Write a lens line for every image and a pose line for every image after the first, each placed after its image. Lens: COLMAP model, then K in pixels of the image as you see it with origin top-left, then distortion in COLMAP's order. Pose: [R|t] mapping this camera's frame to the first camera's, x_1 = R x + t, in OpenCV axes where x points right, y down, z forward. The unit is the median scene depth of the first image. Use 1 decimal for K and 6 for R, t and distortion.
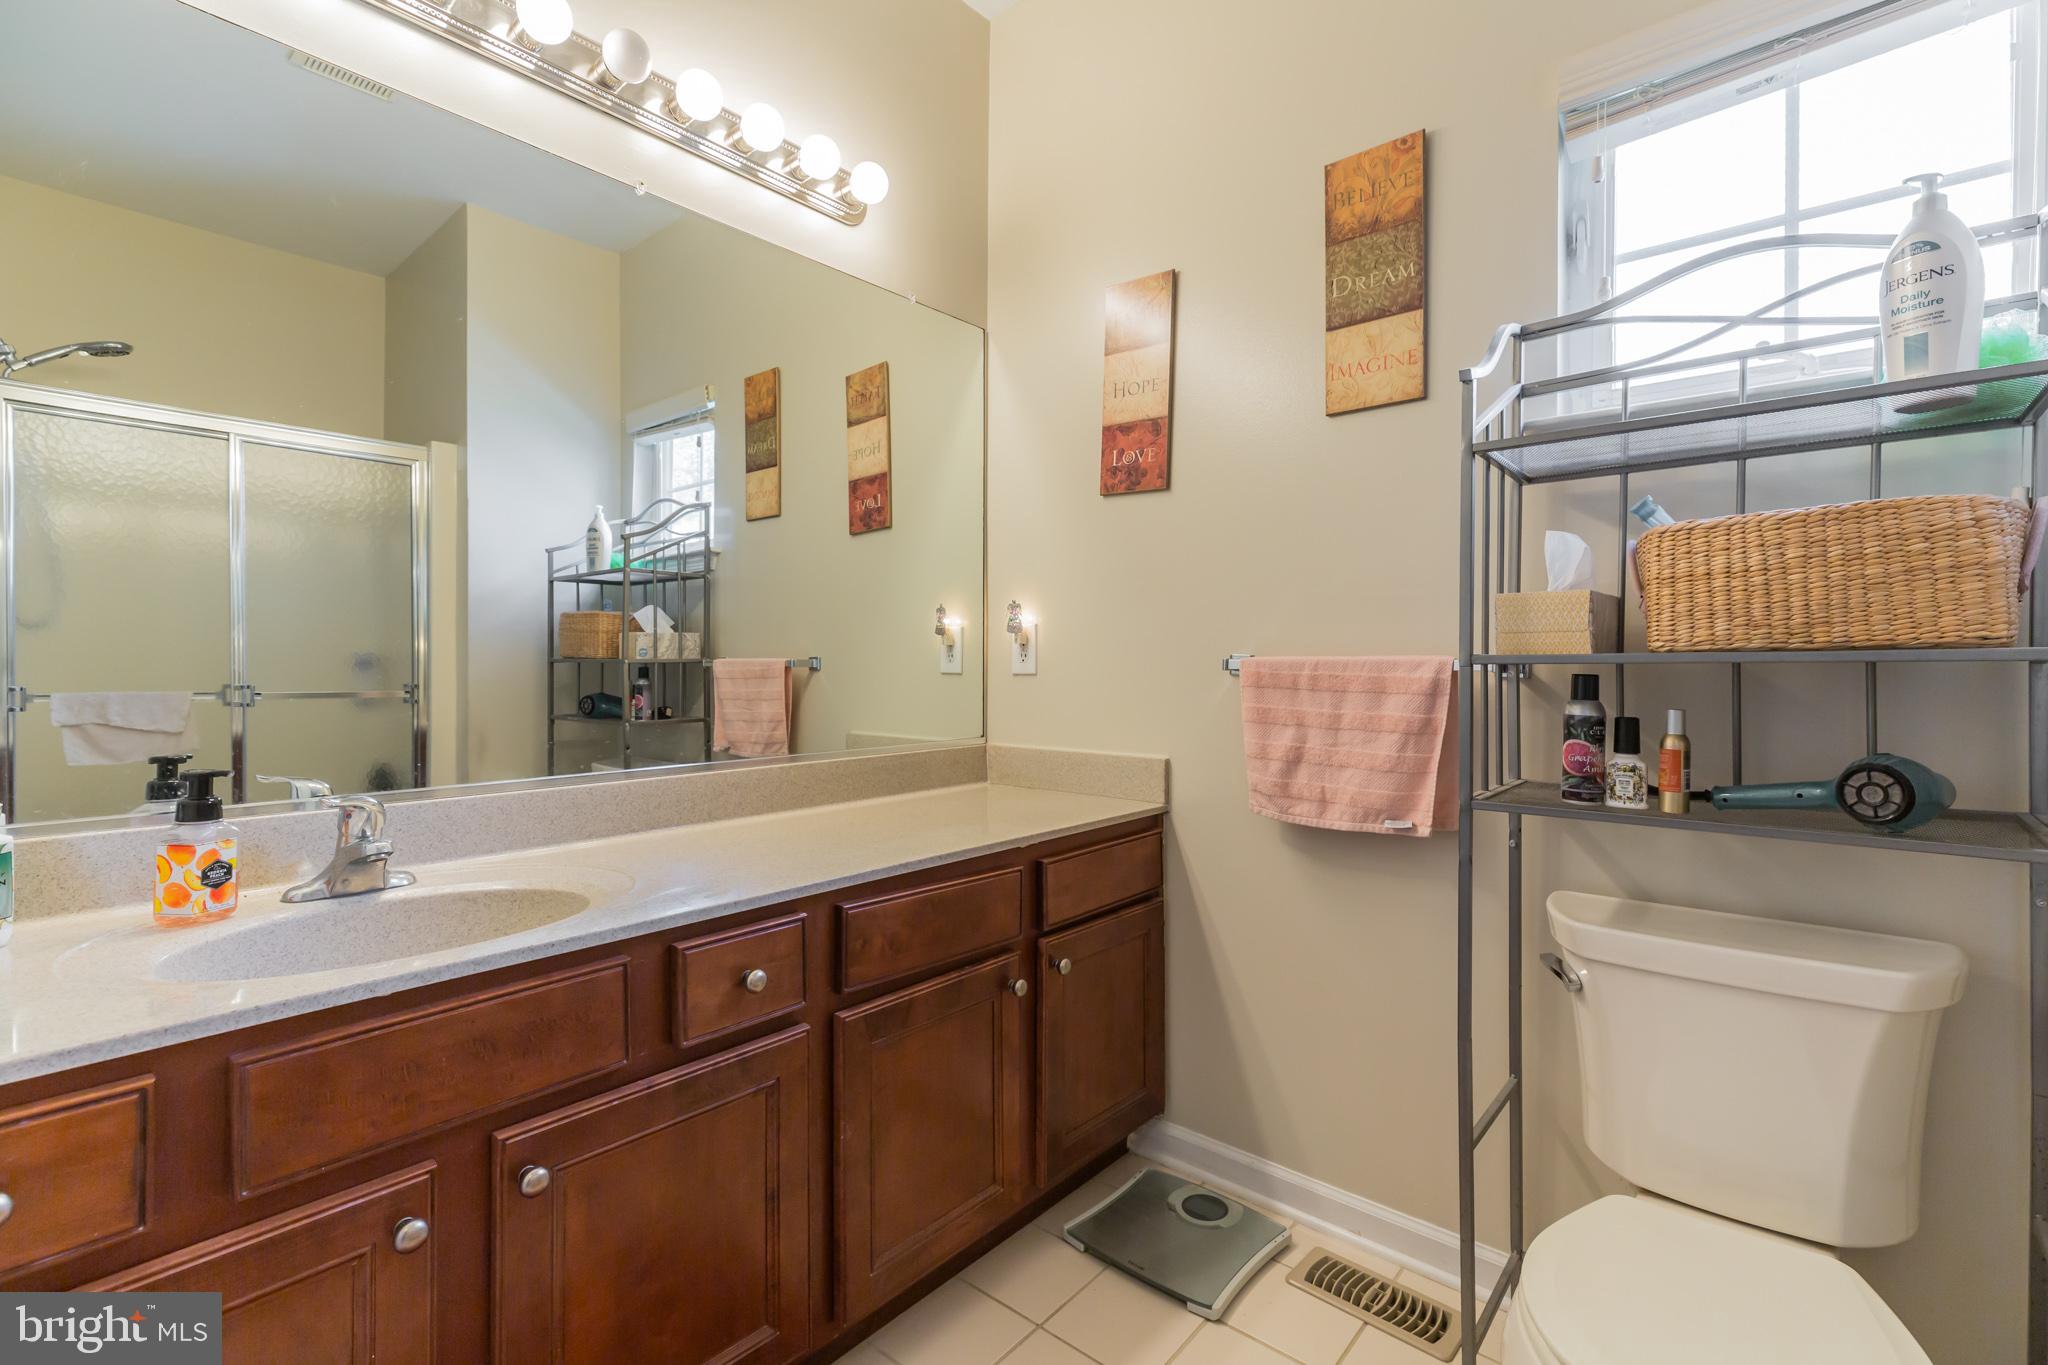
lens RADIAL K [[926.0, 0, 1025.8], [0, 926.0, 678.8], [0, 0, 1]] dist [0.003704, 0.000124]
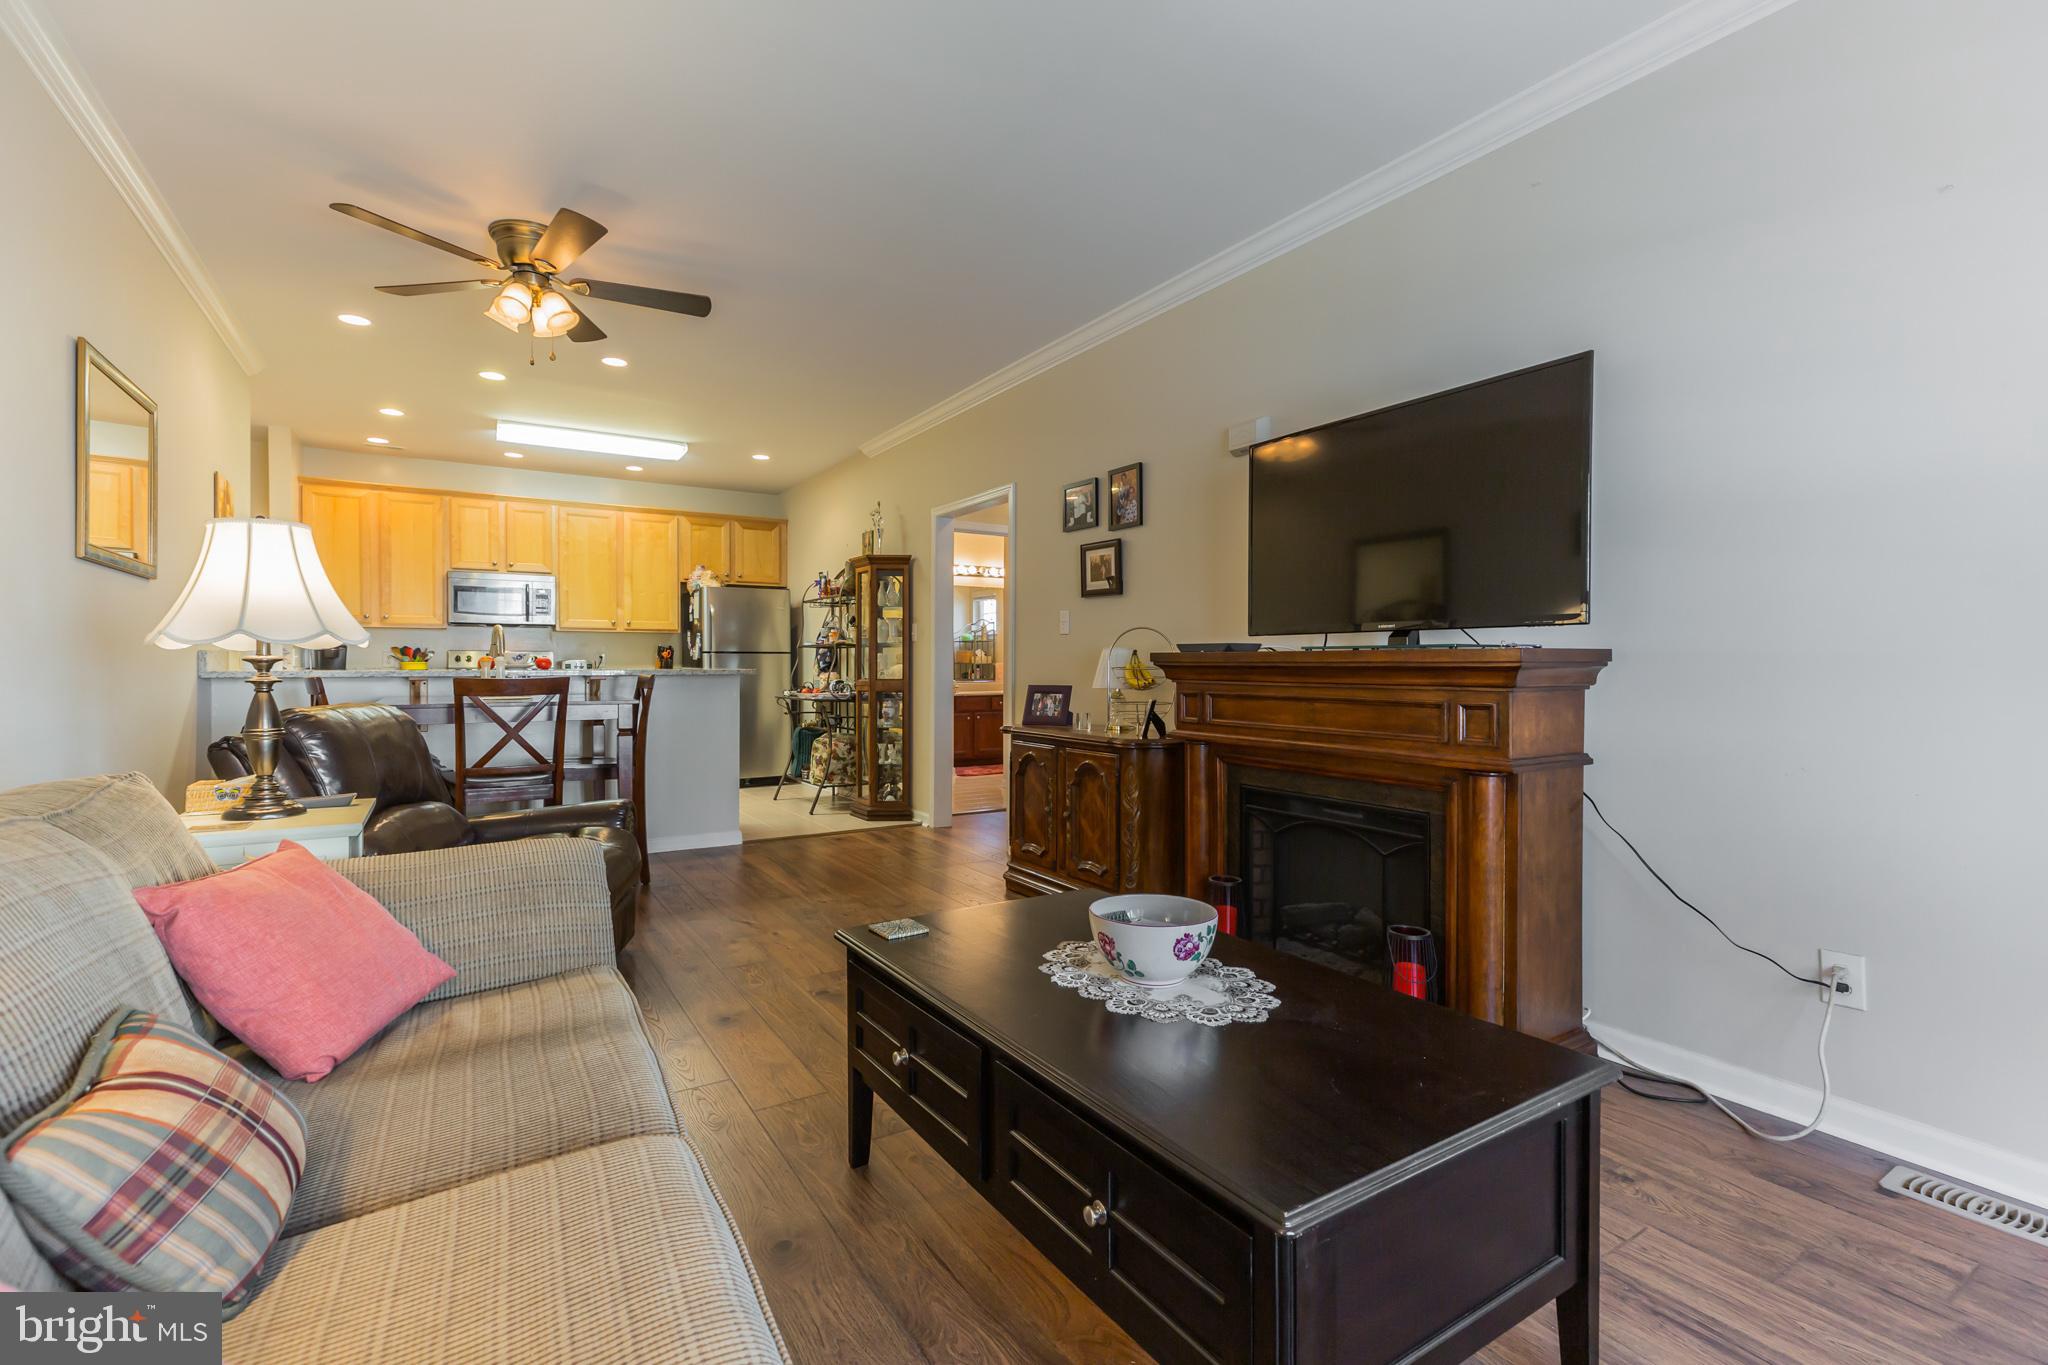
lens RADIAL K [[926.0, 0, 1033.1], [0, 926.0, 675.6], [0, 0, 1]] dist [0.003704, 0.000124]
pose [[0.960708, 0.002647, -0.277548, 0.853741], [-0.002217, 0.999996, 0.001864, 0.020836], [0.277551, -0.001175, 0.960710, -2.568414]]
